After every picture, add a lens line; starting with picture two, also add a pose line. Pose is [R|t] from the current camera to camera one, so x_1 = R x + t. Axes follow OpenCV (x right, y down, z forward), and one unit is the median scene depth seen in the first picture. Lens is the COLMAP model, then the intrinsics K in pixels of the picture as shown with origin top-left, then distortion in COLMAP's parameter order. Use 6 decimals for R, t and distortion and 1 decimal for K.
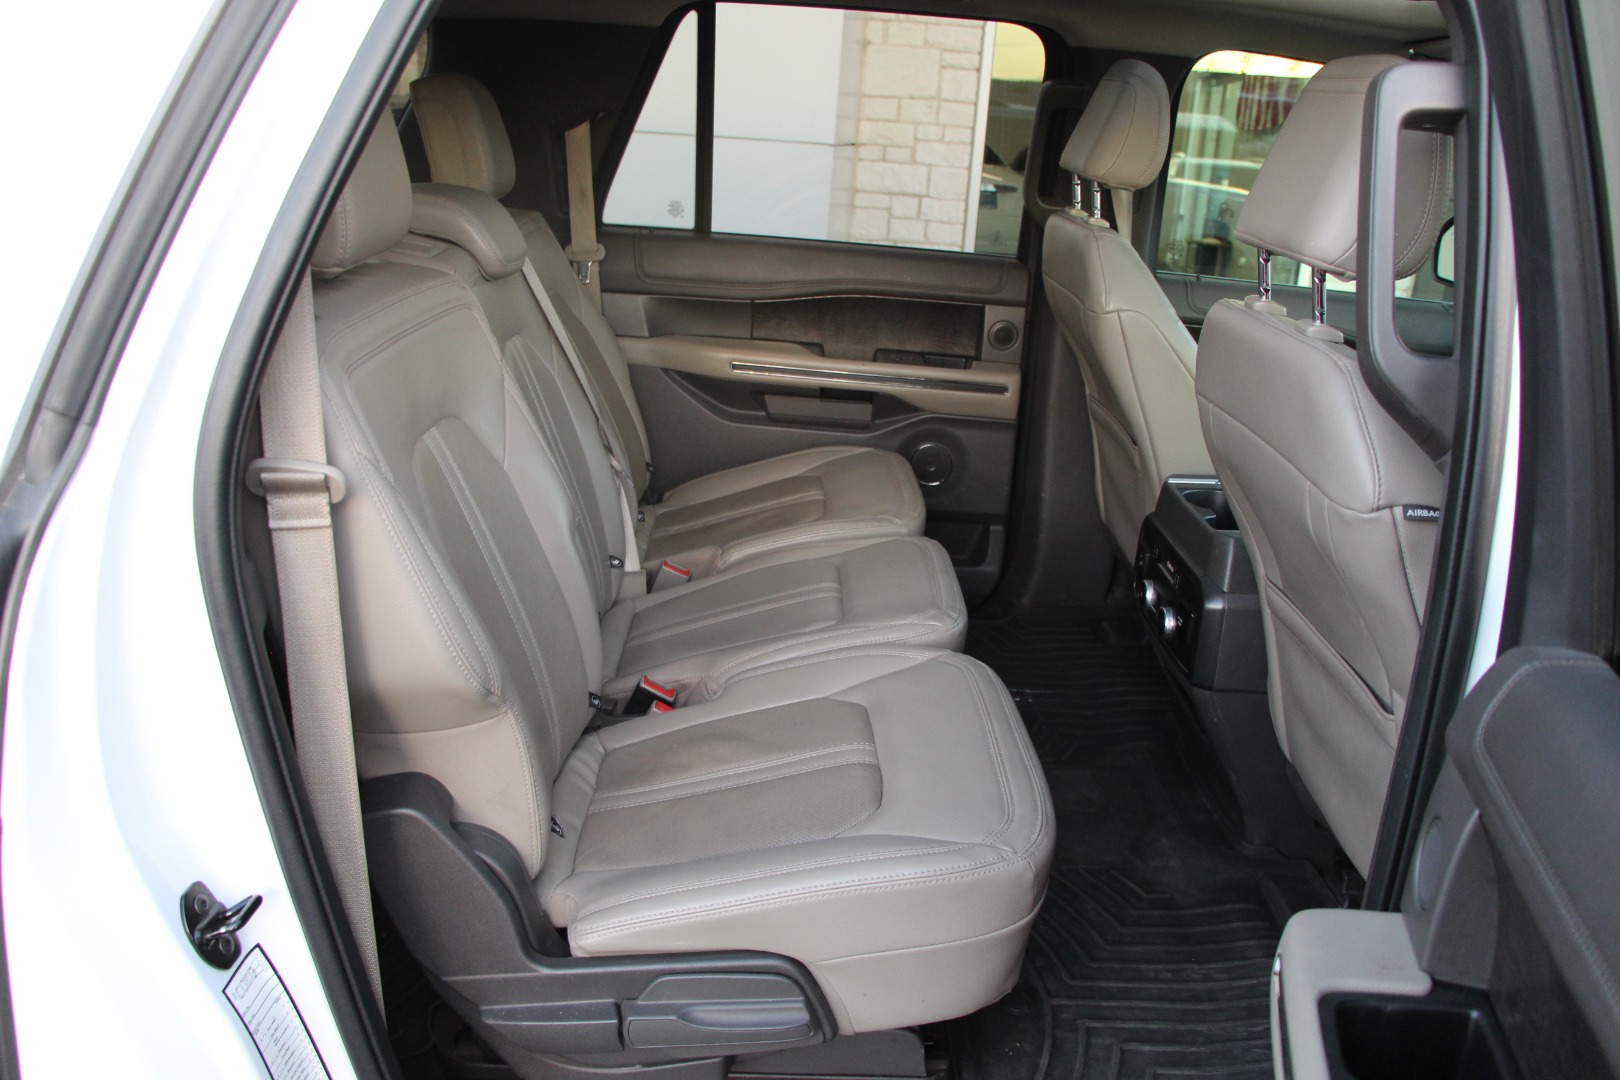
lens RADIAL K [[1308.1, 0, 810.0], [0, 1308.1, 540.0], [0, 0, 1]] dist [-0.188122, 0.152640]
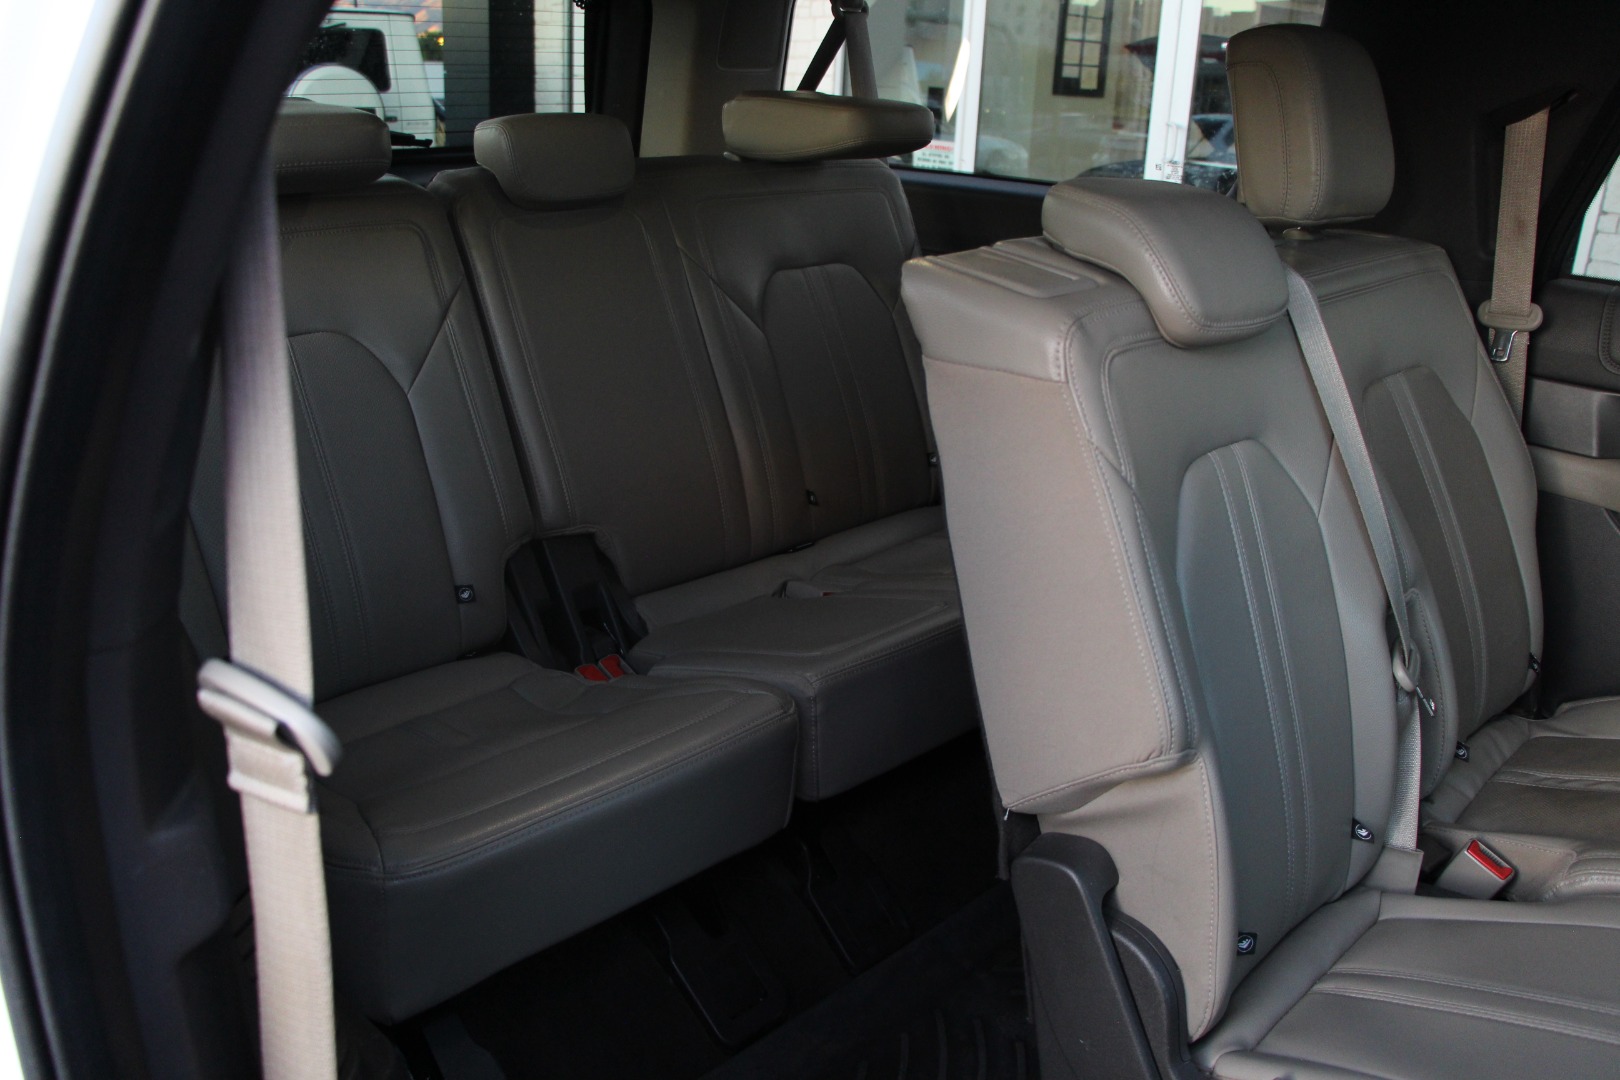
lens RADIAL K [[1308.1, 0, 810.0], [0, 1308.1, 540.0], [0, 0, 1]] dist [-0.188122, 0.152640]
pose [[0.694758, 0.203974, -0.689714, 0.035367], [-0.215116, 0.973978, 0.071353, -0.075959], [0.686321, 0.098796, 0.720558, 0.294788]]
